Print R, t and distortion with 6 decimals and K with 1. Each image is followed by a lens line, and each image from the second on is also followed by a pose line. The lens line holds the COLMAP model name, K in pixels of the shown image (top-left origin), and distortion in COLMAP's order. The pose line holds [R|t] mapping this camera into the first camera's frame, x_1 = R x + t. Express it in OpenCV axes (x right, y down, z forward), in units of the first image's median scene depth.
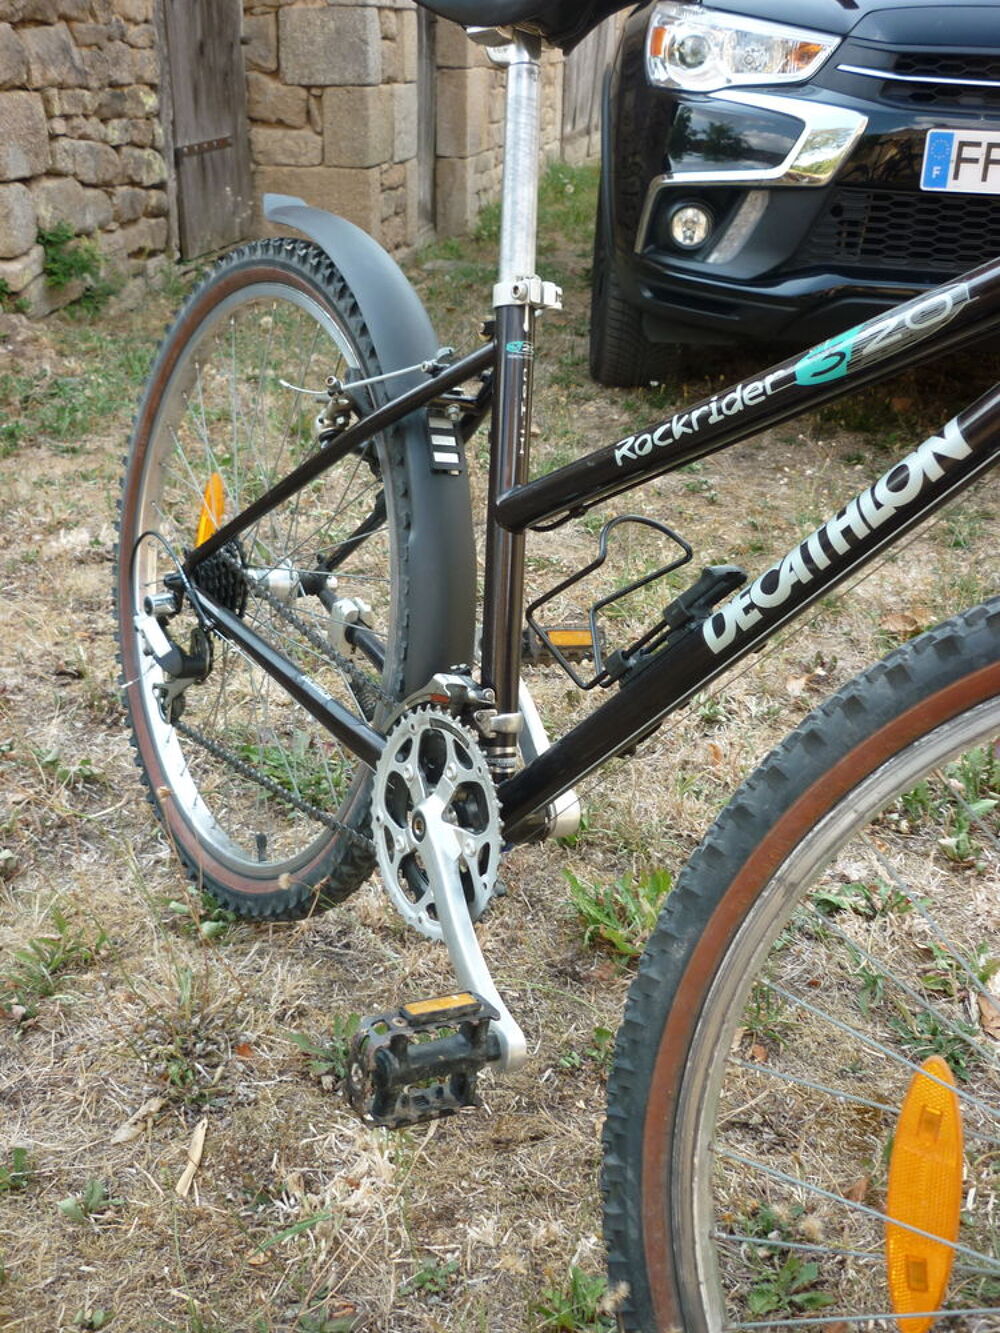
lens RADIAL K [[1322.0, 0, 500.0], [0, 1322.0, 666.5], [0, 0, 1]] dist [-0.026259, -0.022769]
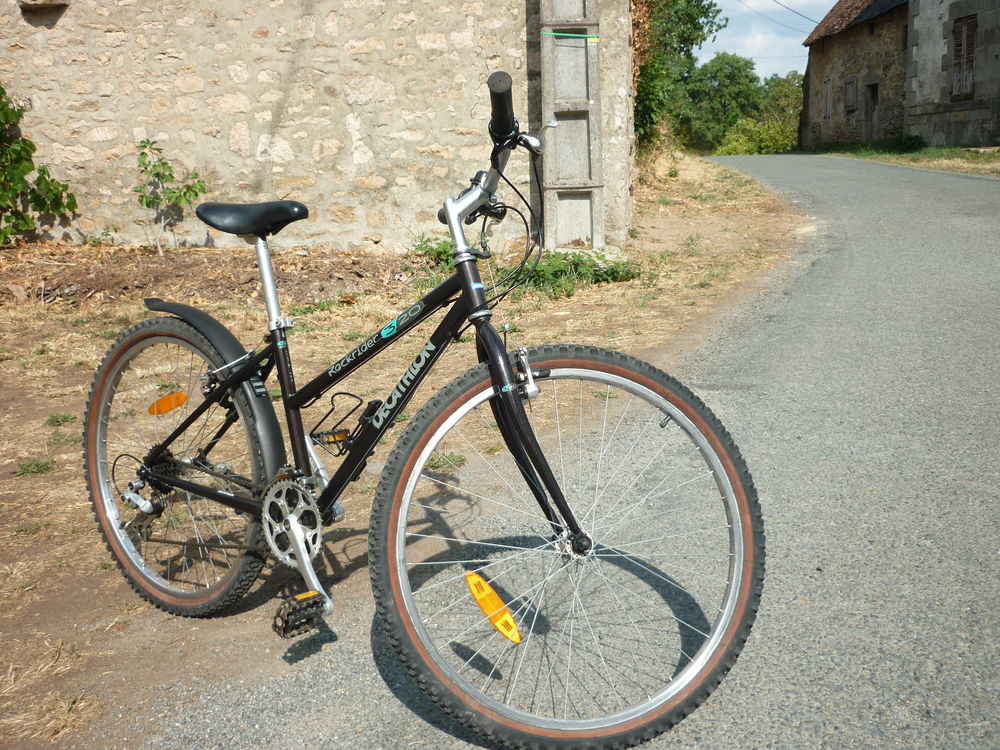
lens RADIAL K [[991.7, 0, 500.0], [0, 991.7, 375.0], [0, 0, 1]] dist [-0.026259, -0.022769]
pose [[0.928495, -0.206651, 0.308534, -0.057726], [0.255865, 0.958171, -0.128226, 0.053498], [-0.269130, 0.198000, 0.942531, -0.281822]]
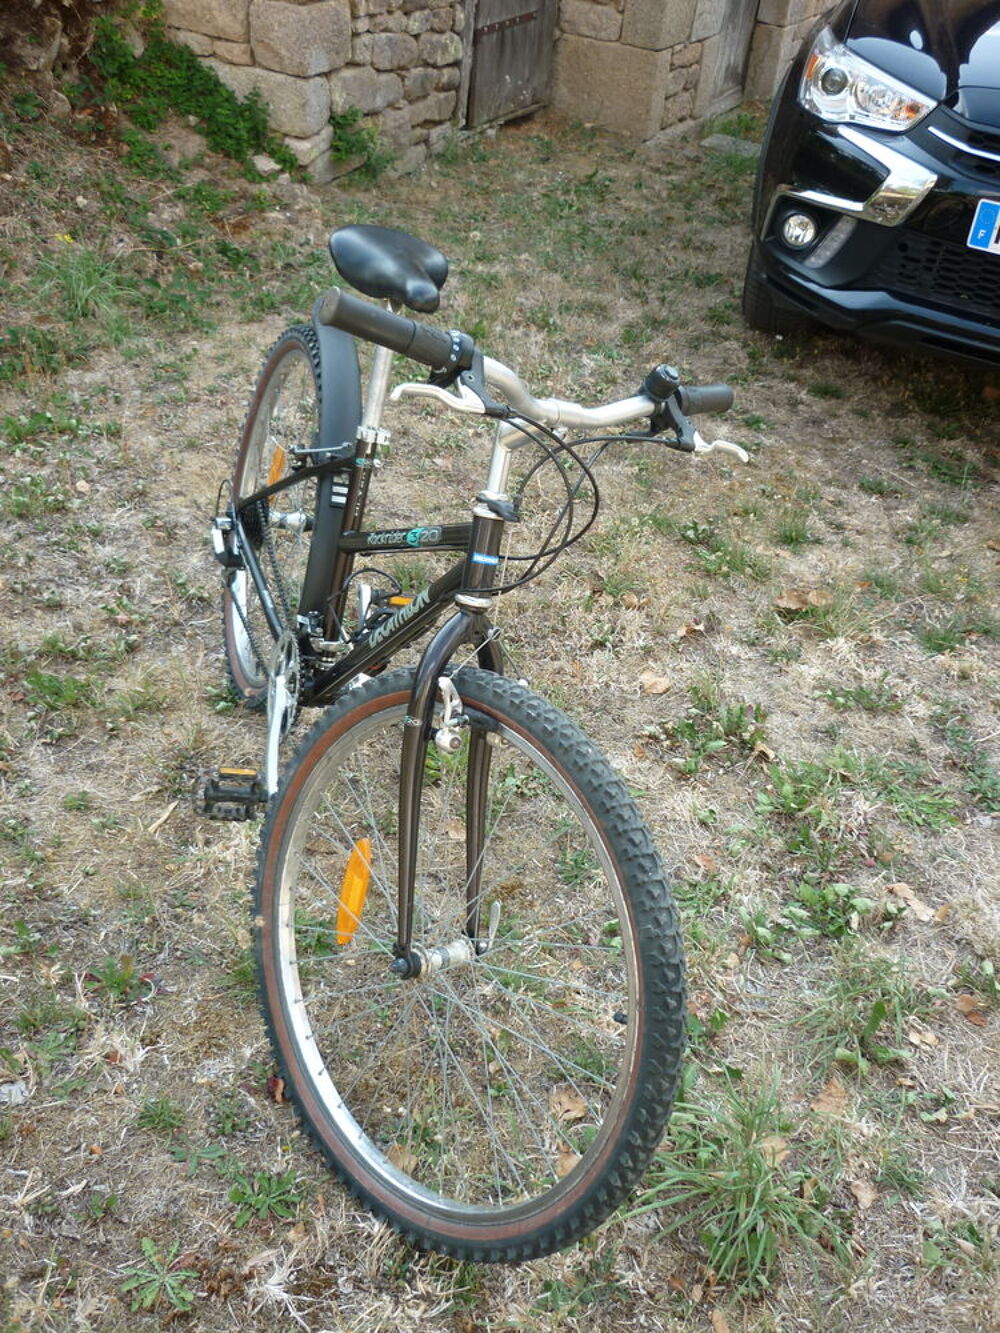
lens RADIAL K [[1322.0, 0, 500.0], [0, 1322.0, 666.5], [0, 0, 1]] dist [-0.026259, -0.022769]
pose [[0.951620, 0.229784, -0.204008, 0.179997], [-0.193925, 0.964110, 0.181341, -0.091881], [0.238356, -0.133005, 0.962027, -0.230098]]
